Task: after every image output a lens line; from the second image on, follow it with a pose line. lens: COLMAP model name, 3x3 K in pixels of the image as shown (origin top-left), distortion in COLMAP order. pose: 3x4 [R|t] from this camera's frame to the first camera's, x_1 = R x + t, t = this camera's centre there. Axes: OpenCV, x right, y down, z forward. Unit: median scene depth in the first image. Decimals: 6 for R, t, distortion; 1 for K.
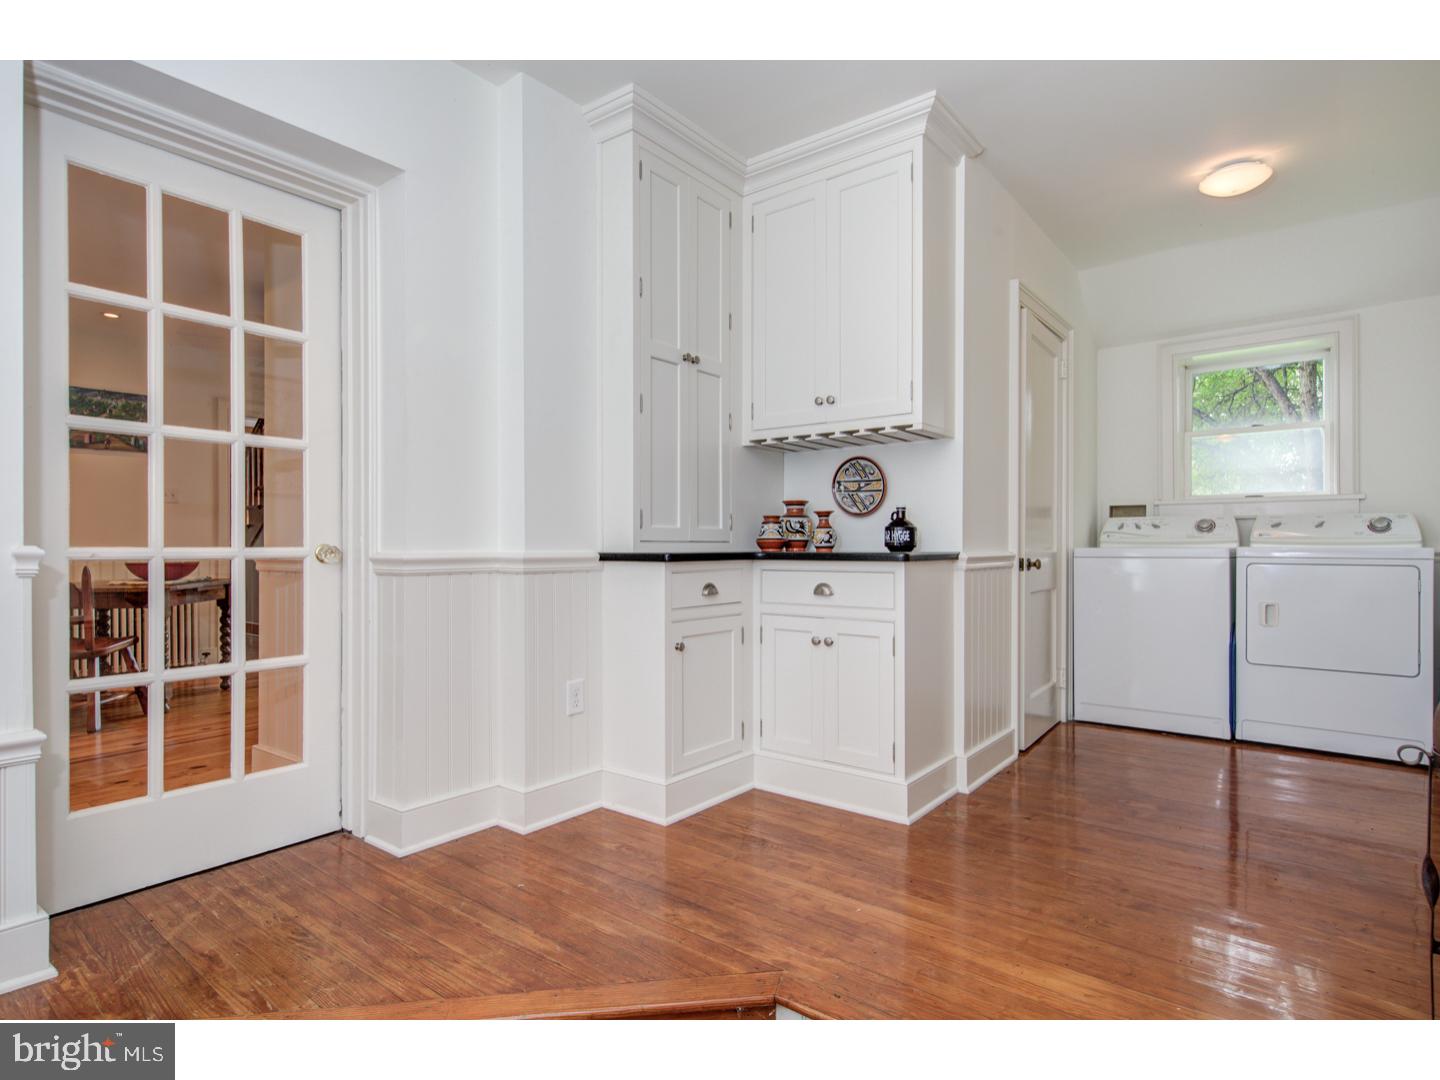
lens RADIAL K [[768.6, 0, 720.0], [0, 768.6, 540.0], [0, 0, 1]] dist [0.024798, -0.000049]
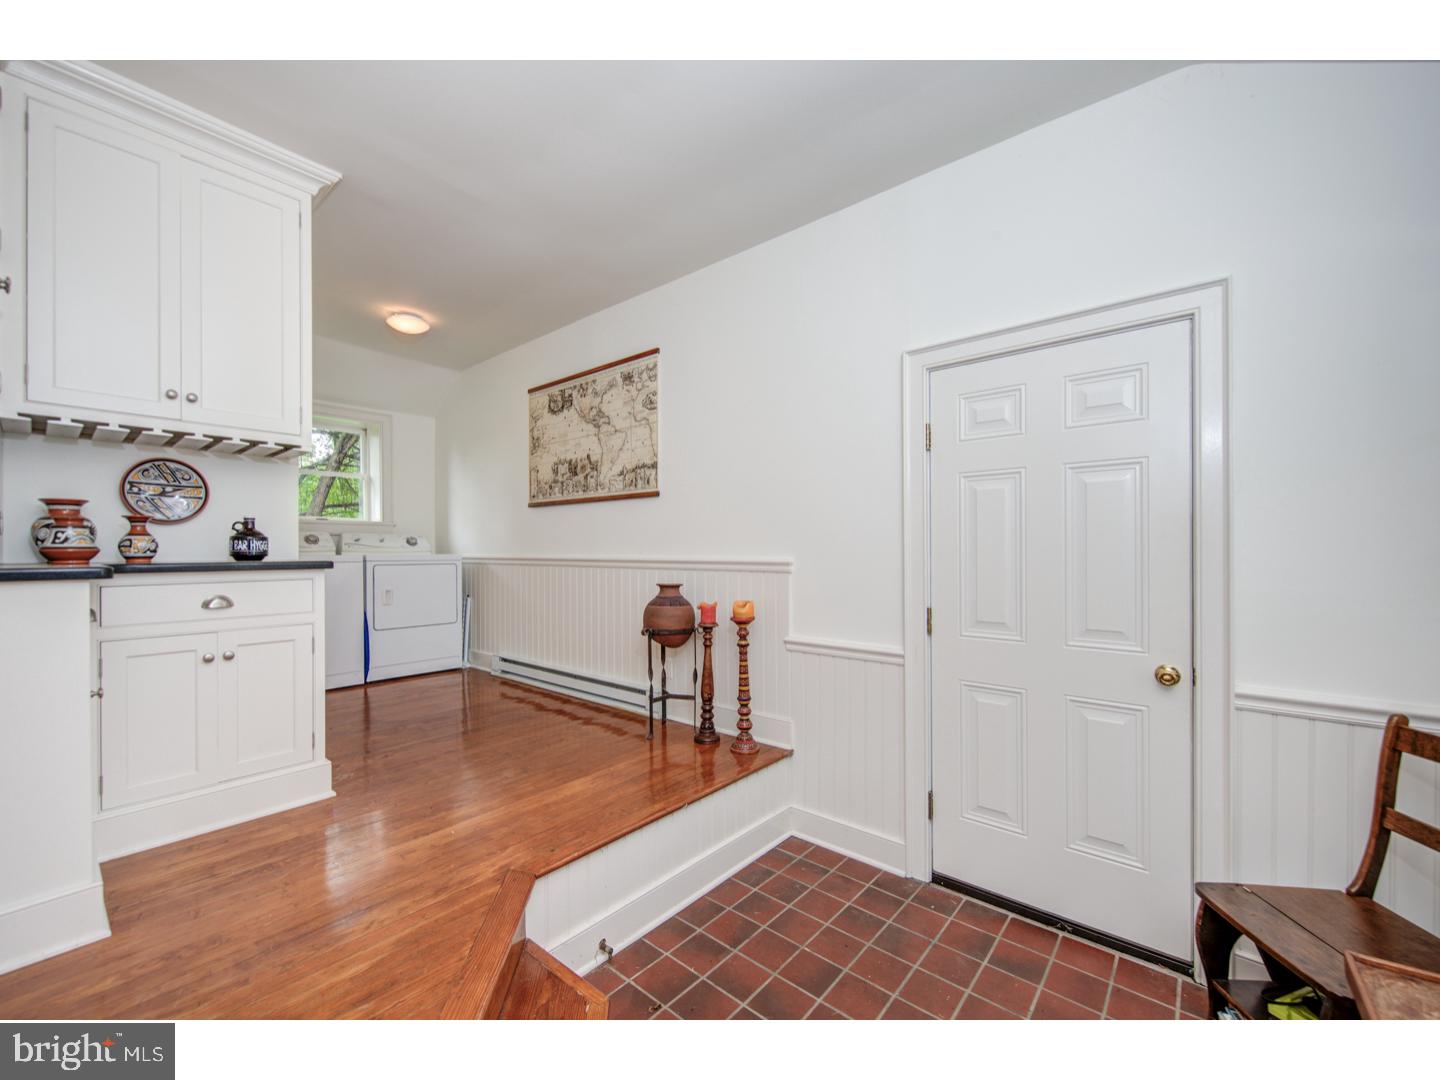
lens RADIAL K [[576.0, 0, 716.7], [0, 576.0, 545.2], [0, 0, 1]] dist [-0.000324, -0.000055]
pose [[0.037814, 0.009456, 0.999240, -0.509220], [0.000429, 0.999955, -0.009479, 0.001998], [-0.999285, 0.000787, 0.037808, 0.337296]]
